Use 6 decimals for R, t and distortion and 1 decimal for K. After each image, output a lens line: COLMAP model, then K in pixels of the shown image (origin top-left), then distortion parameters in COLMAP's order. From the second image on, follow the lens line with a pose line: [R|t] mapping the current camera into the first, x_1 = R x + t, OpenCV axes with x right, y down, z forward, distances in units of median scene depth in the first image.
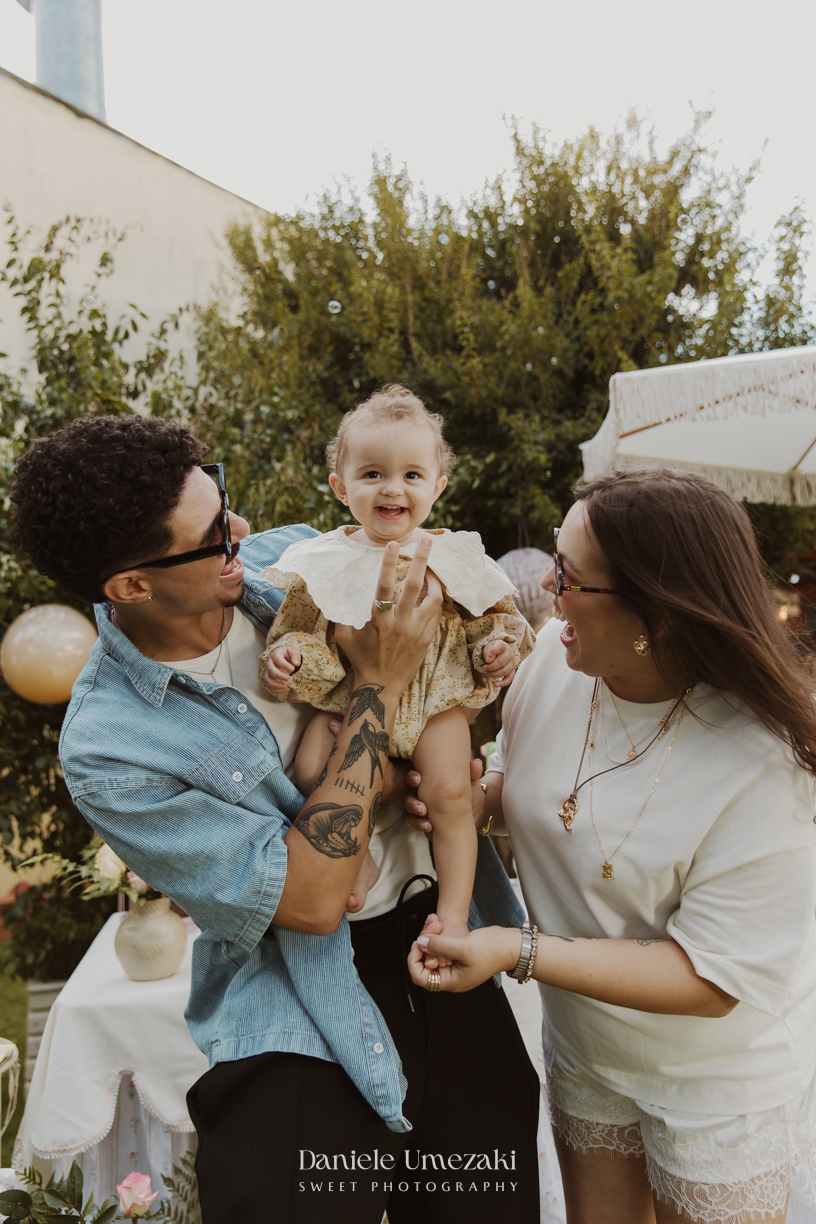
lens RADIAL K [[1043.9, 0, 460.2], [0, 1043.9, 648.1], [0, 0, 1]] dist [0.004202, 0.036525]
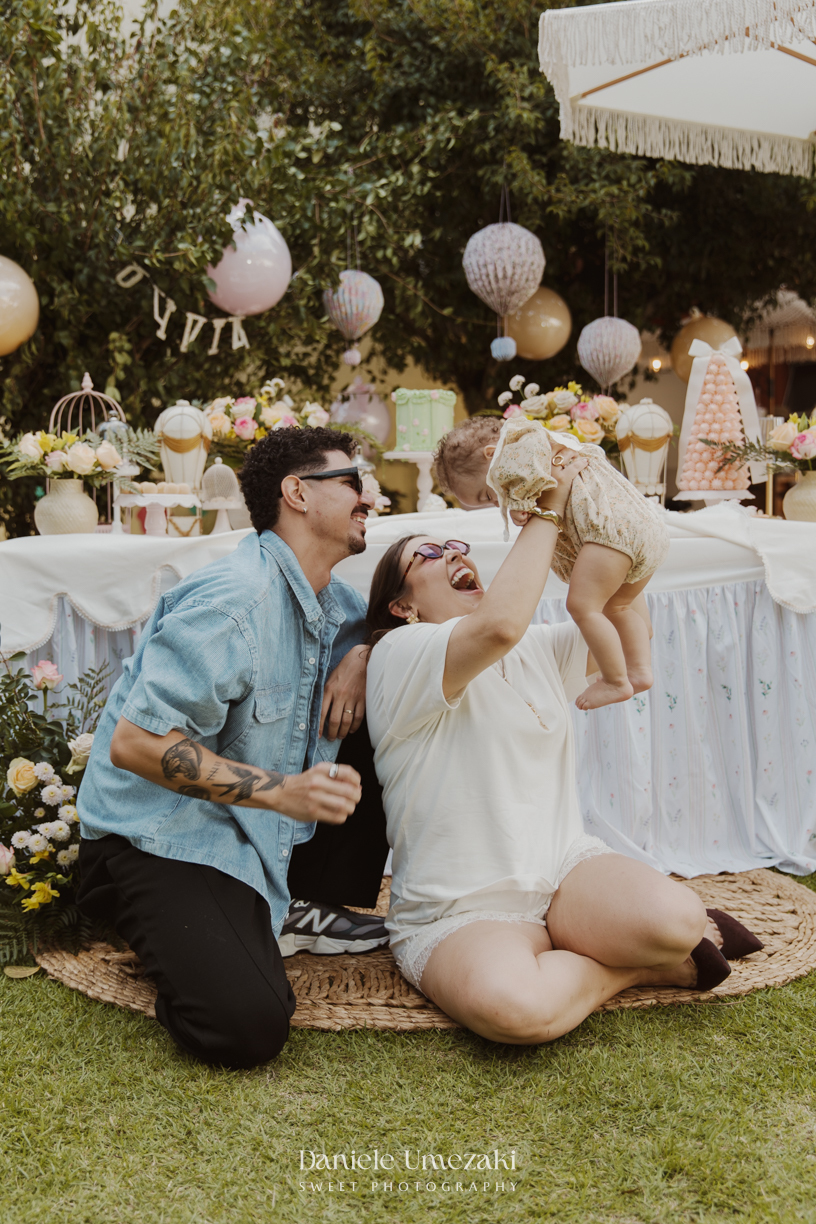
lens RADIAL K [[1361.4, 0, 406.0], [0, 1361.4, 604.1], [0, 0, 1]] dist [0.026498, 0.000000]
pose [[0.995668, 0.054525, -0.075313, 0.083795], [-0.042945, 0.988112, 0.147618, 0.057644], [0.082467, -0.143745, 0.986173, -0.199139]]
